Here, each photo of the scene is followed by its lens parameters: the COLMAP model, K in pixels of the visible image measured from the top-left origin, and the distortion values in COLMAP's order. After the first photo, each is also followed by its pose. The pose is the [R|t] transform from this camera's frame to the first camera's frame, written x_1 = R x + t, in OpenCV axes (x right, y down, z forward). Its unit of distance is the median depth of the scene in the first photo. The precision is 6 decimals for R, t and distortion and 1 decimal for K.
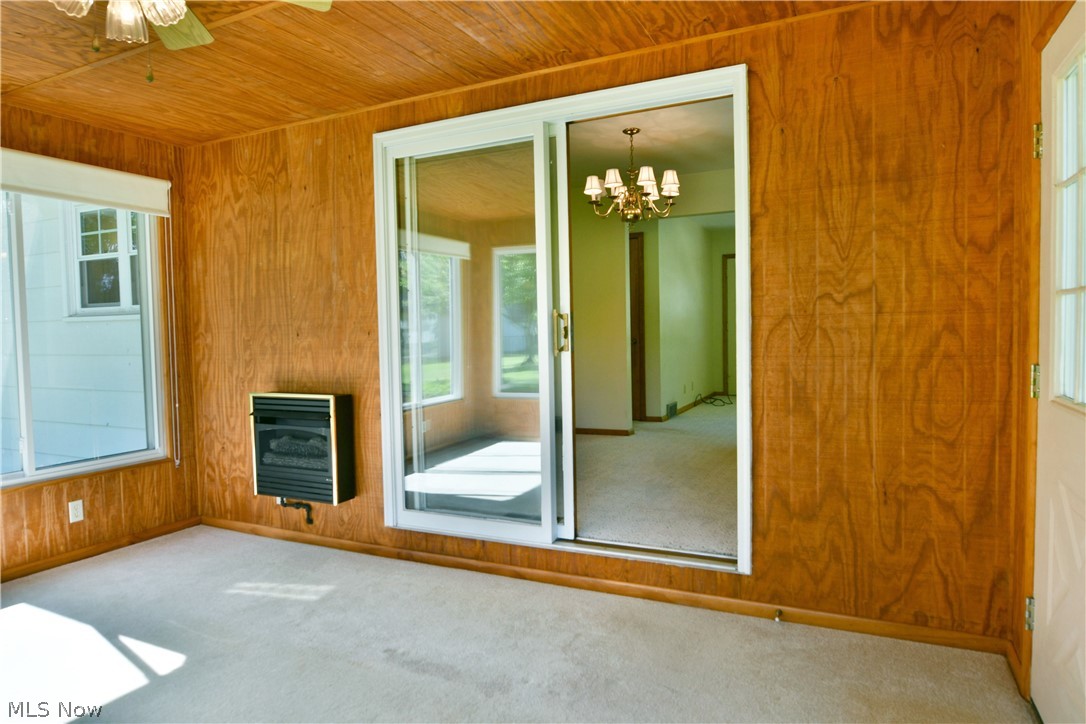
lens RADIAL K [[662.3, 0, 575.3], [0, 662.3, 351.5], [0, 0, 1]] dist [0.003975, -0.002387]
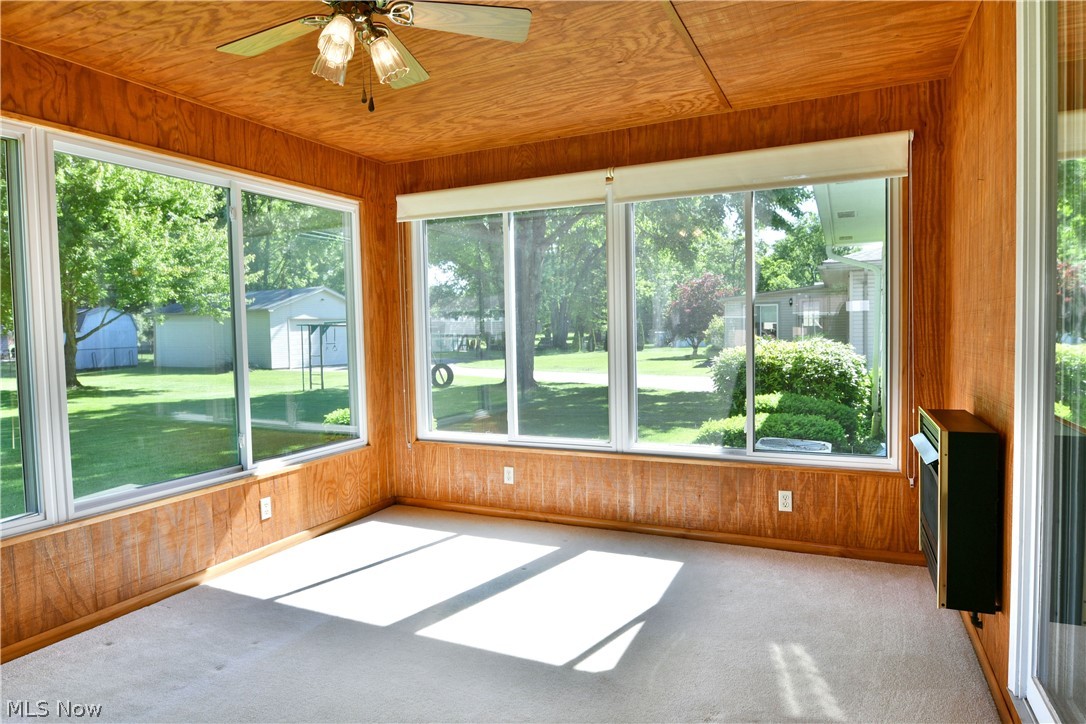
lens RADIAL K [[666.2, 0, 517.2], [0, 666.2, 357.5], [0, 0, 1]] dist [-0.006930, -0.003075]
pose [[-0.026422, 0.061046, -0.997785, 0.240295], [-0.012711, 0.998032, 0.061397, -0.030182], [0.999570, 0.014305, -0.025594, 0.619889]]
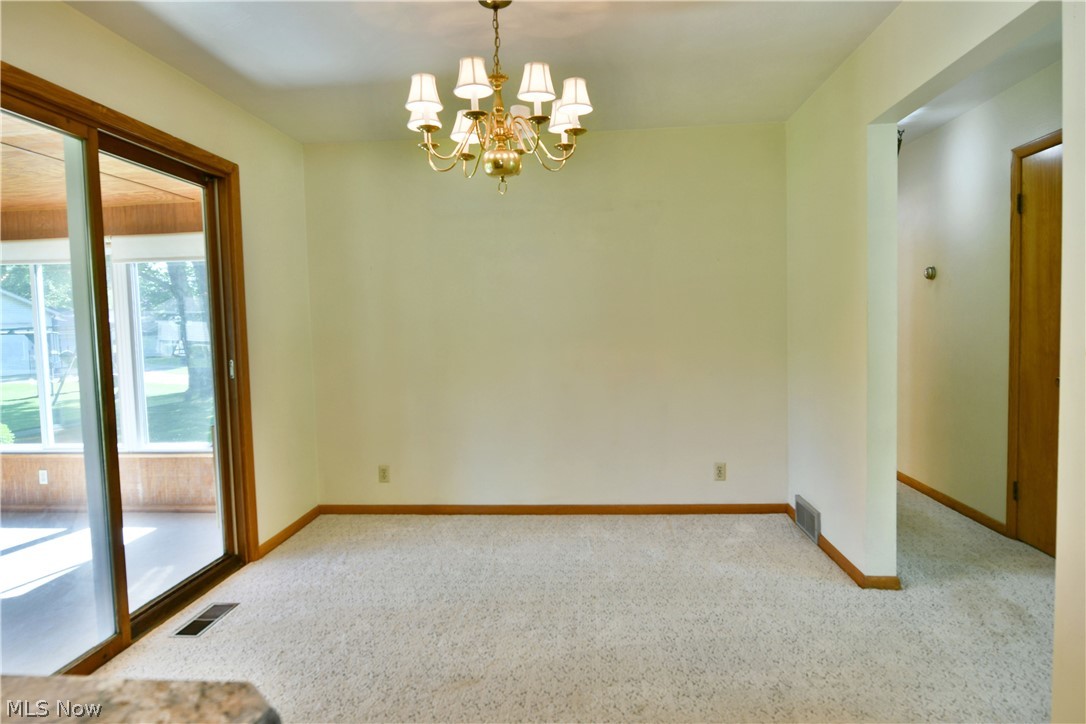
lens RADIAL K [[666.2, 0, 517.2], [0, 666.2, 357.5], [0, 0, 1]] dist [-0.006930, -0.003075]
pose [[0.326486, 0.059379, -0.943335, 0.797335], [-0.015827, 0.998228, 0.057356, -0.112991], [0.945070, -0.003796, 0.326847, 1.122947]]
